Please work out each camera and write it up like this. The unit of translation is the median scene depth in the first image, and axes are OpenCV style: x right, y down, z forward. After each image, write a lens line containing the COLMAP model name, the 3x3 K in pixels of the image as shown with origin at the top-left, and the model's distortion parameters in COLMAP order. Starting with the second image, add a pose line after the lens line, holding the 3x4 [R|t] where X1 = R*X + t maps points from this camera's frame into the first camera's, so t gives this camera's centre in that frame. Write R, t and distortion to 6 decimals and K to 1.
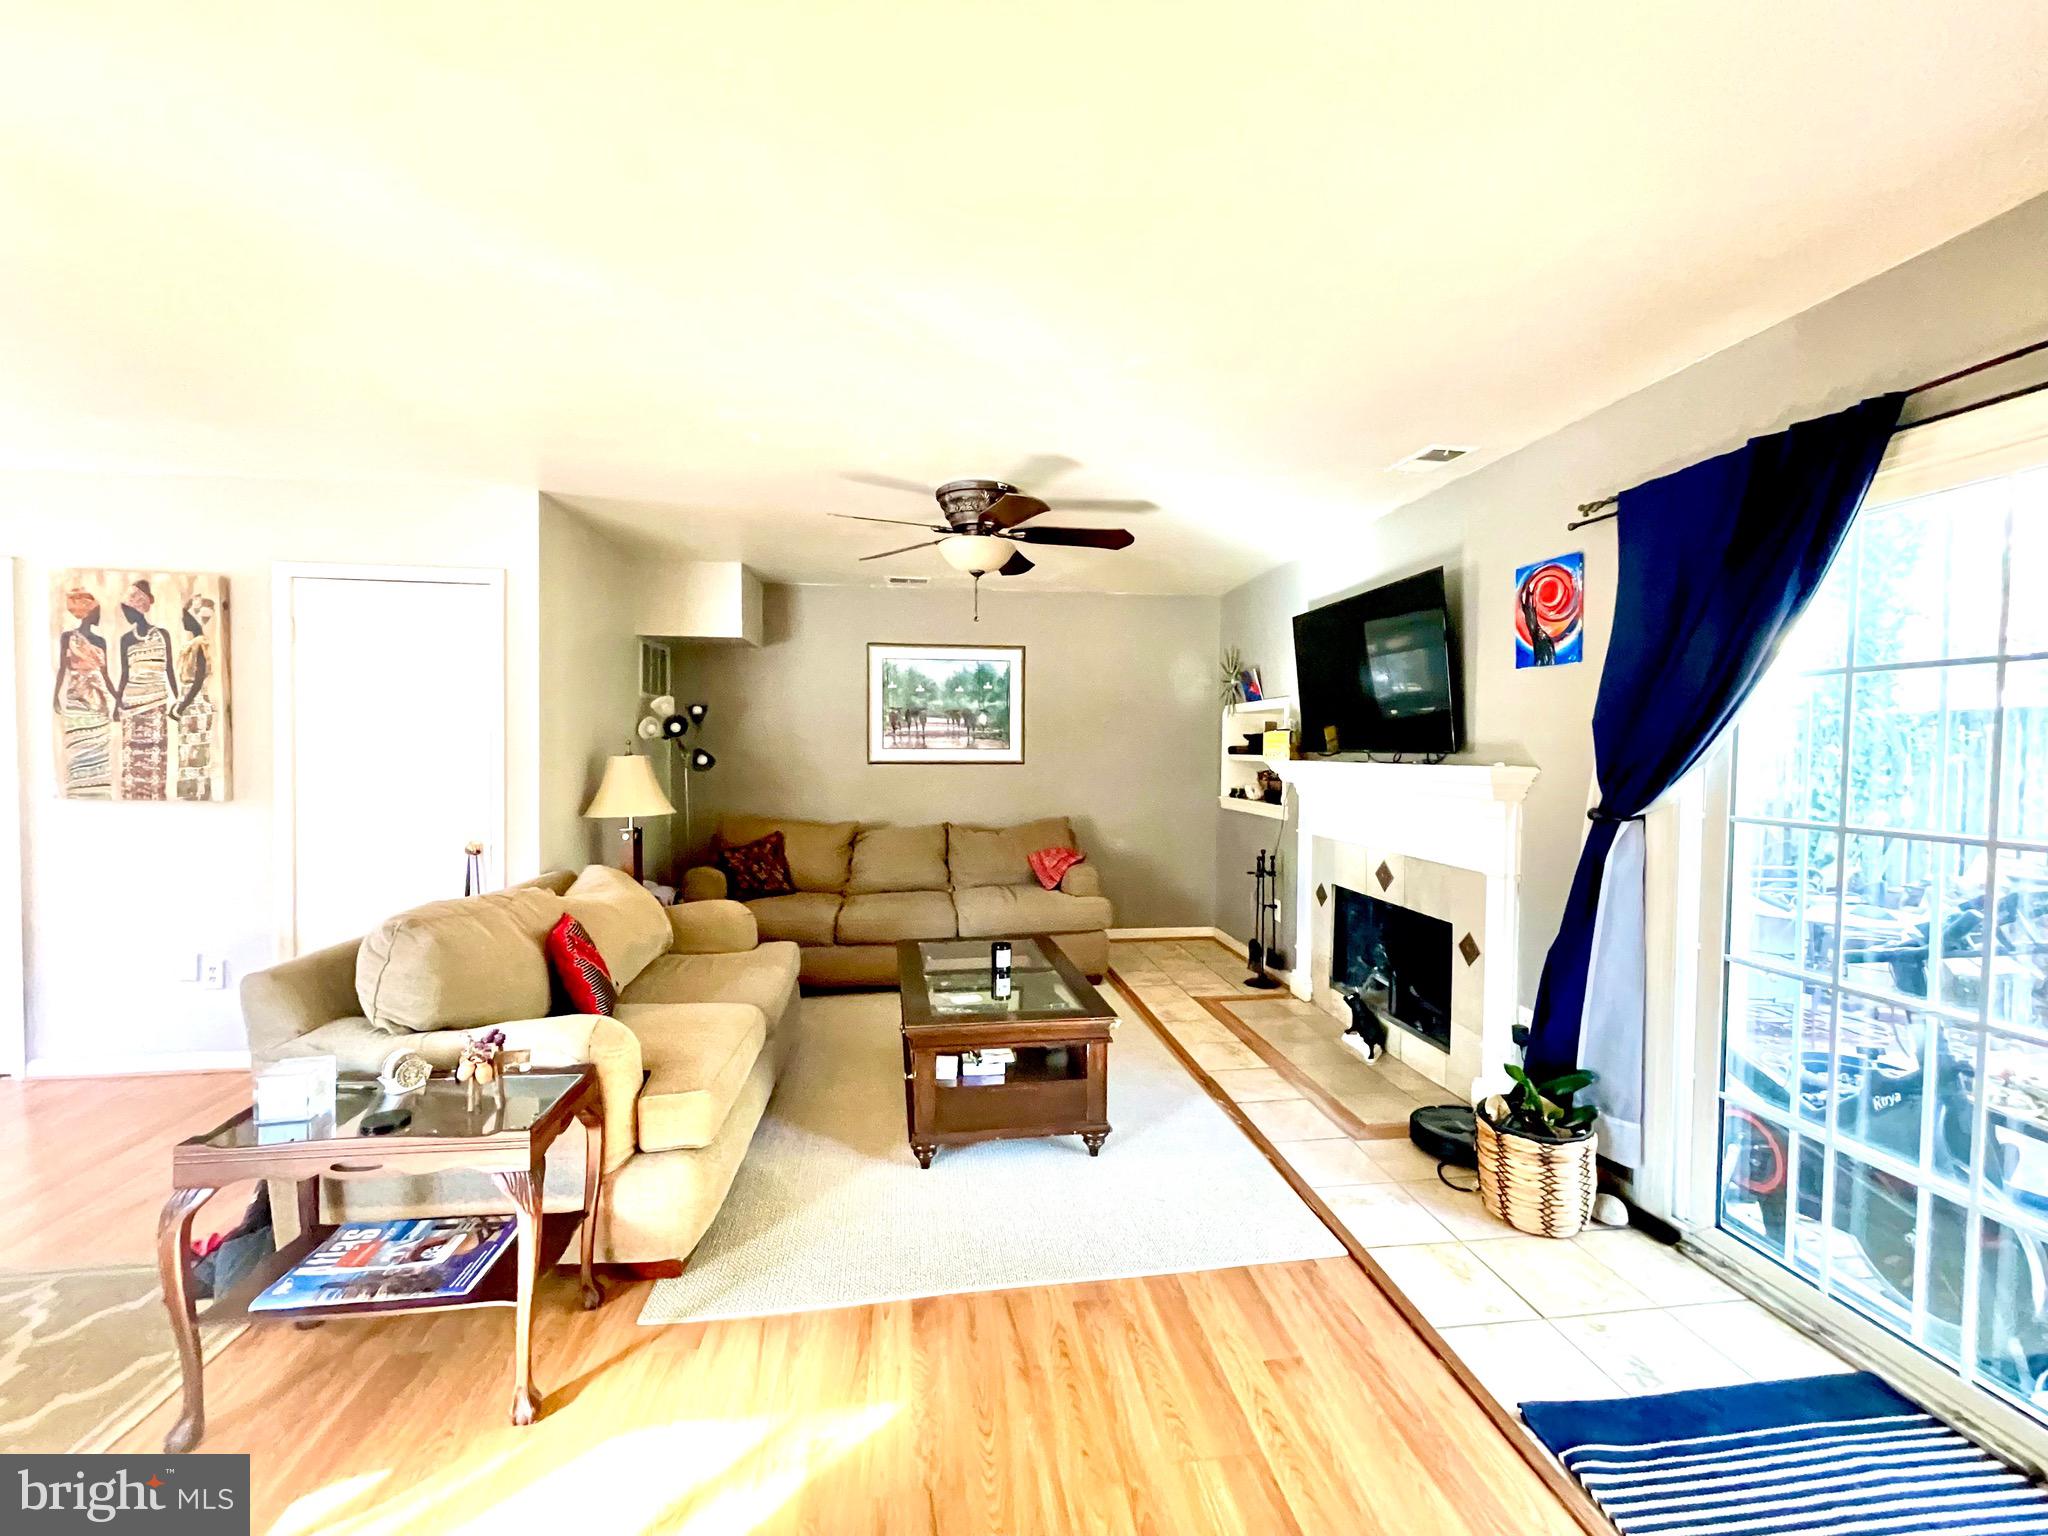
lens RADIAL K [[824.1, 0, 1017.4], [0, 824.1, 769.2], [0, 0, 1]] dist [-0.001075, 0.000327]
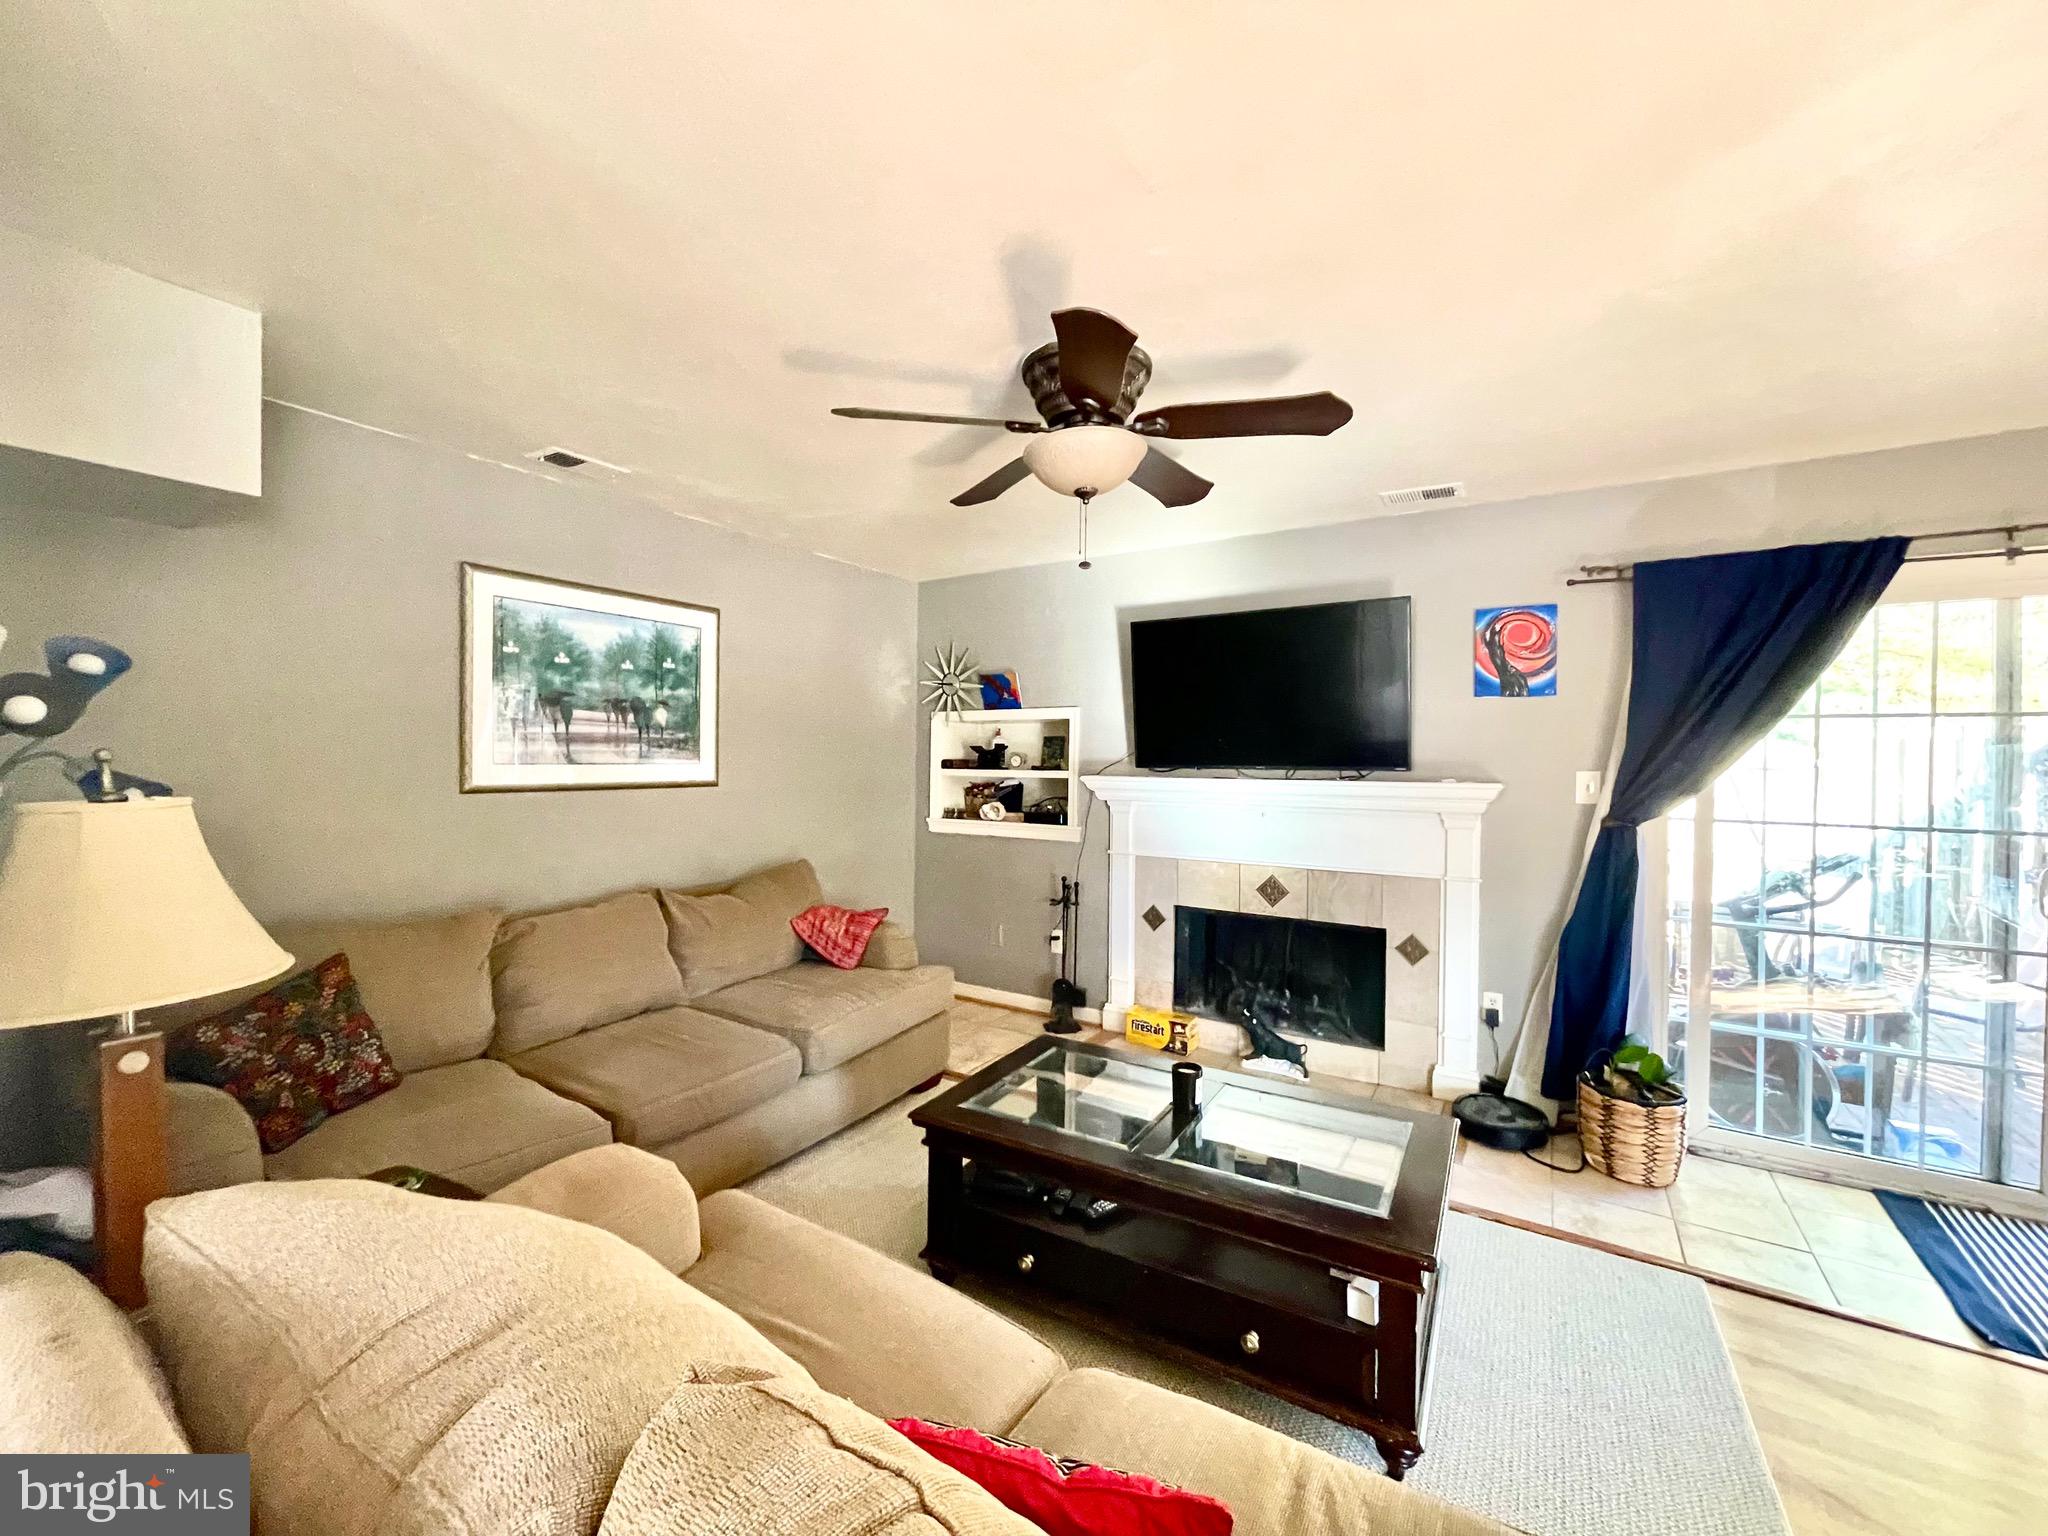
lens RADIAL K [[824.1, 0, 1024.0], [0, 824.1, 767.9], [0, 0, 1]] dist [-0.001075, 0.000327]
pose [[0.642202, -0.007291, 0.766501, -0.500662], [0.014940, 0.999884, -0.003006, -0.021854], [-0.766390, 0.013382, 0.642236, 0.557935]]
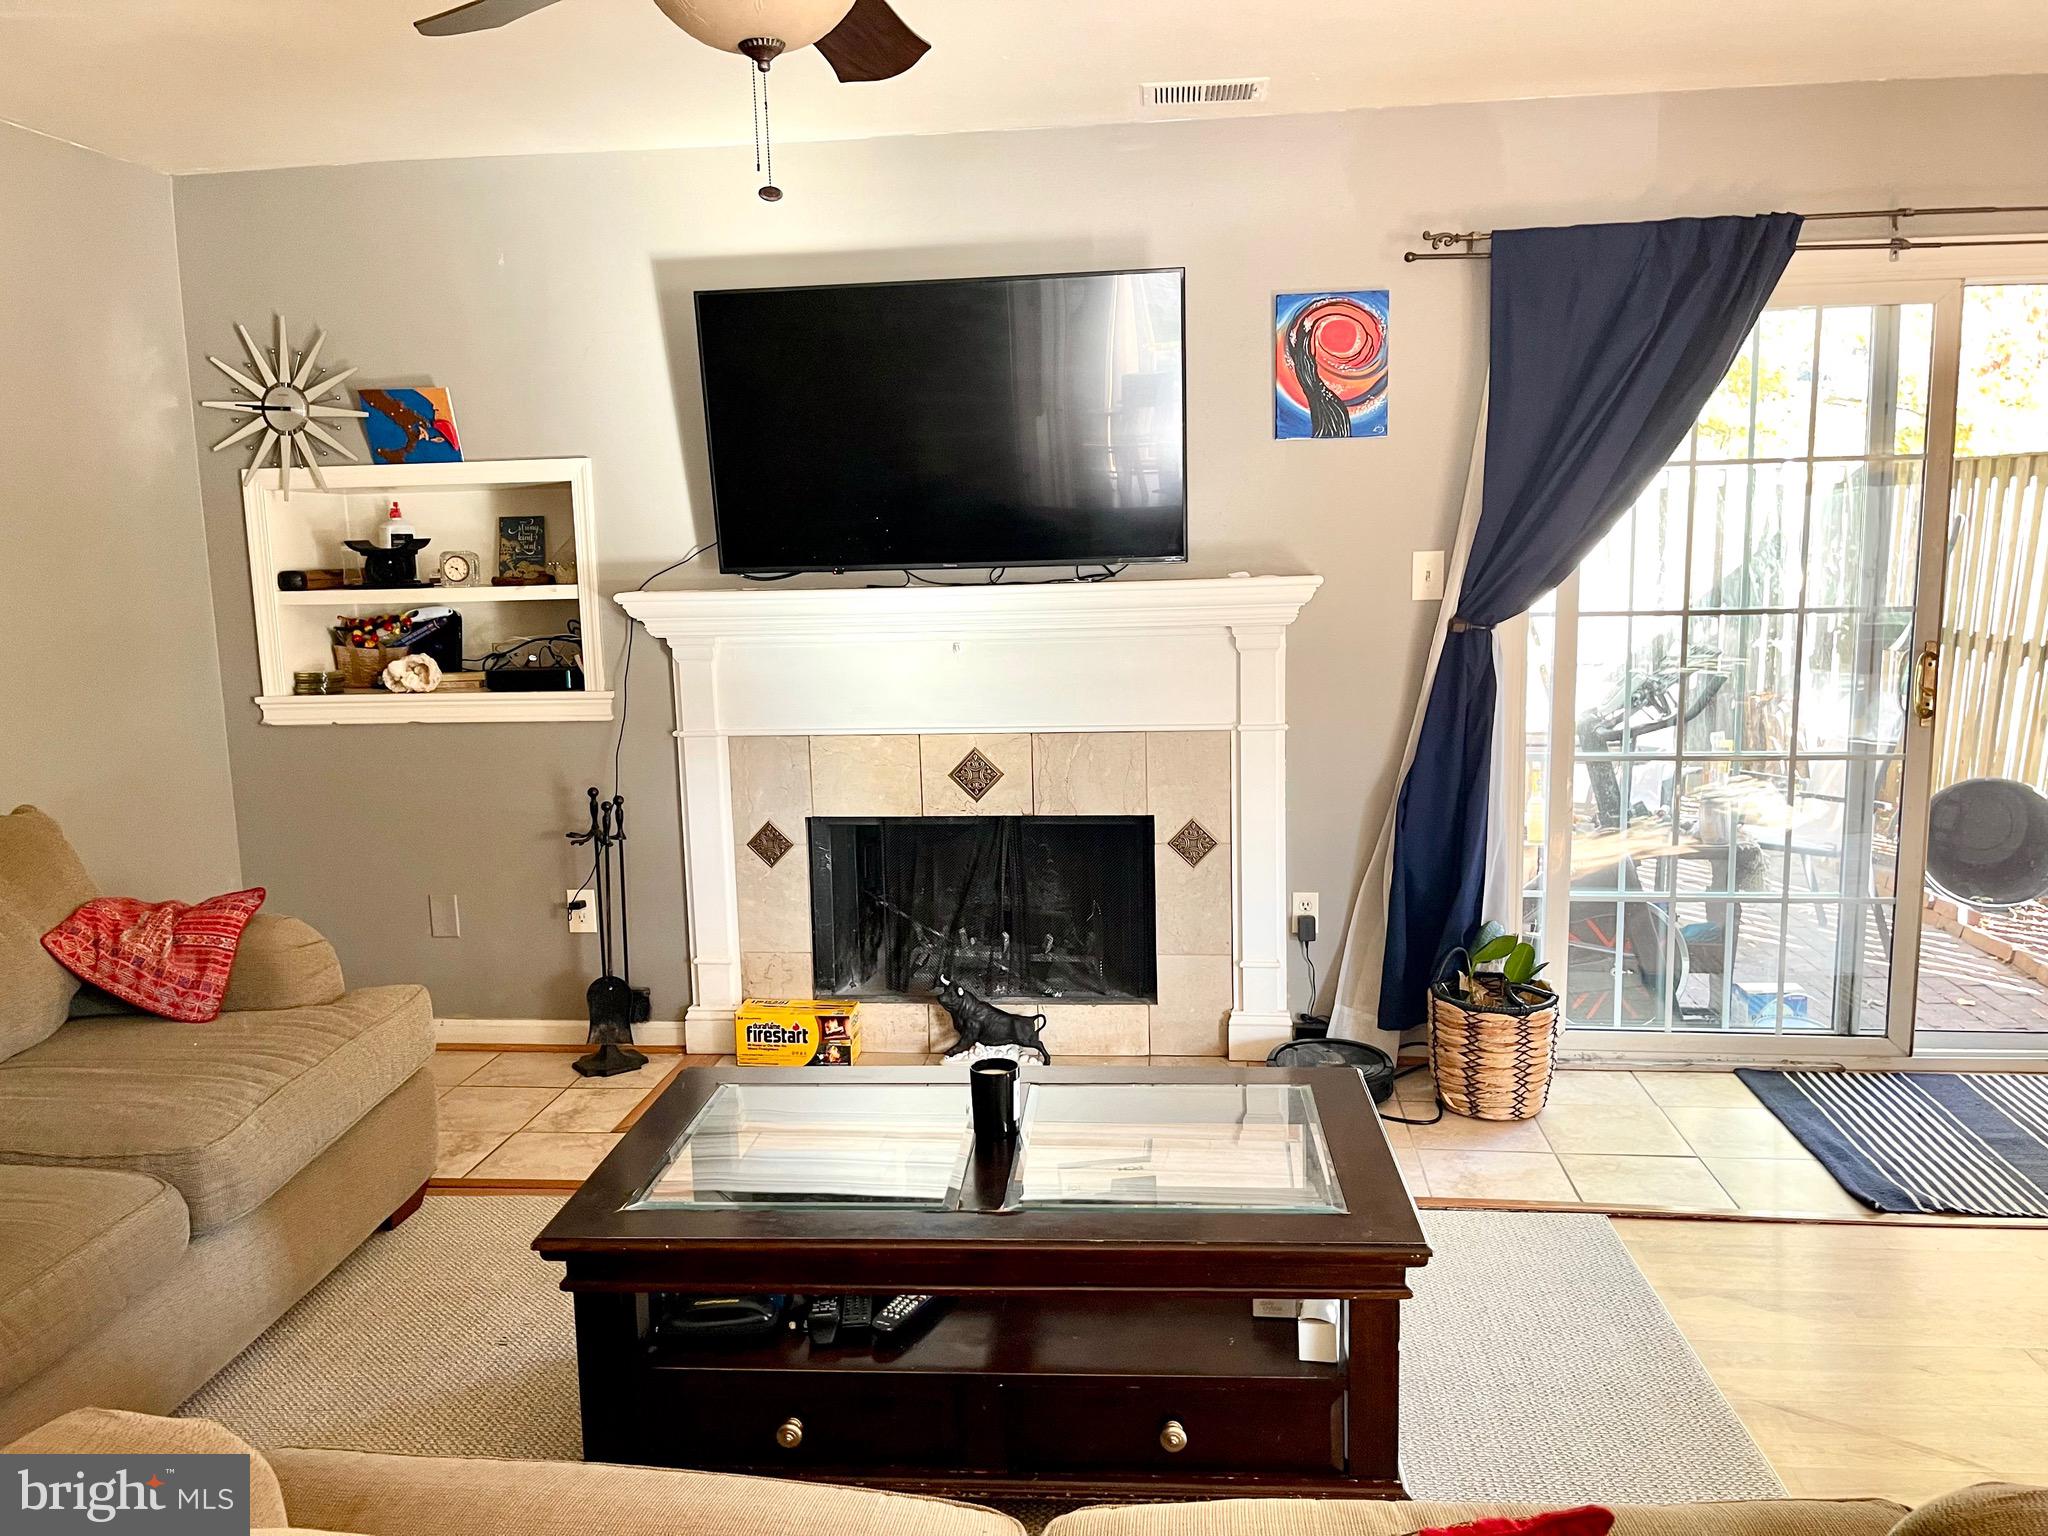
lens RADIAL K [[1543.3, 0, 1023.6], [0, 1543.3, 782.7], [0, 0, 1]] dist [0.051970, -0.055640]
pose [[0.240601, -0.160208, 0.957311, -0.591932], [0.053925, 0.986967, 0.151618, -0.031154], [-0.969125, 0.015143, 0.246105, 0.660859]]
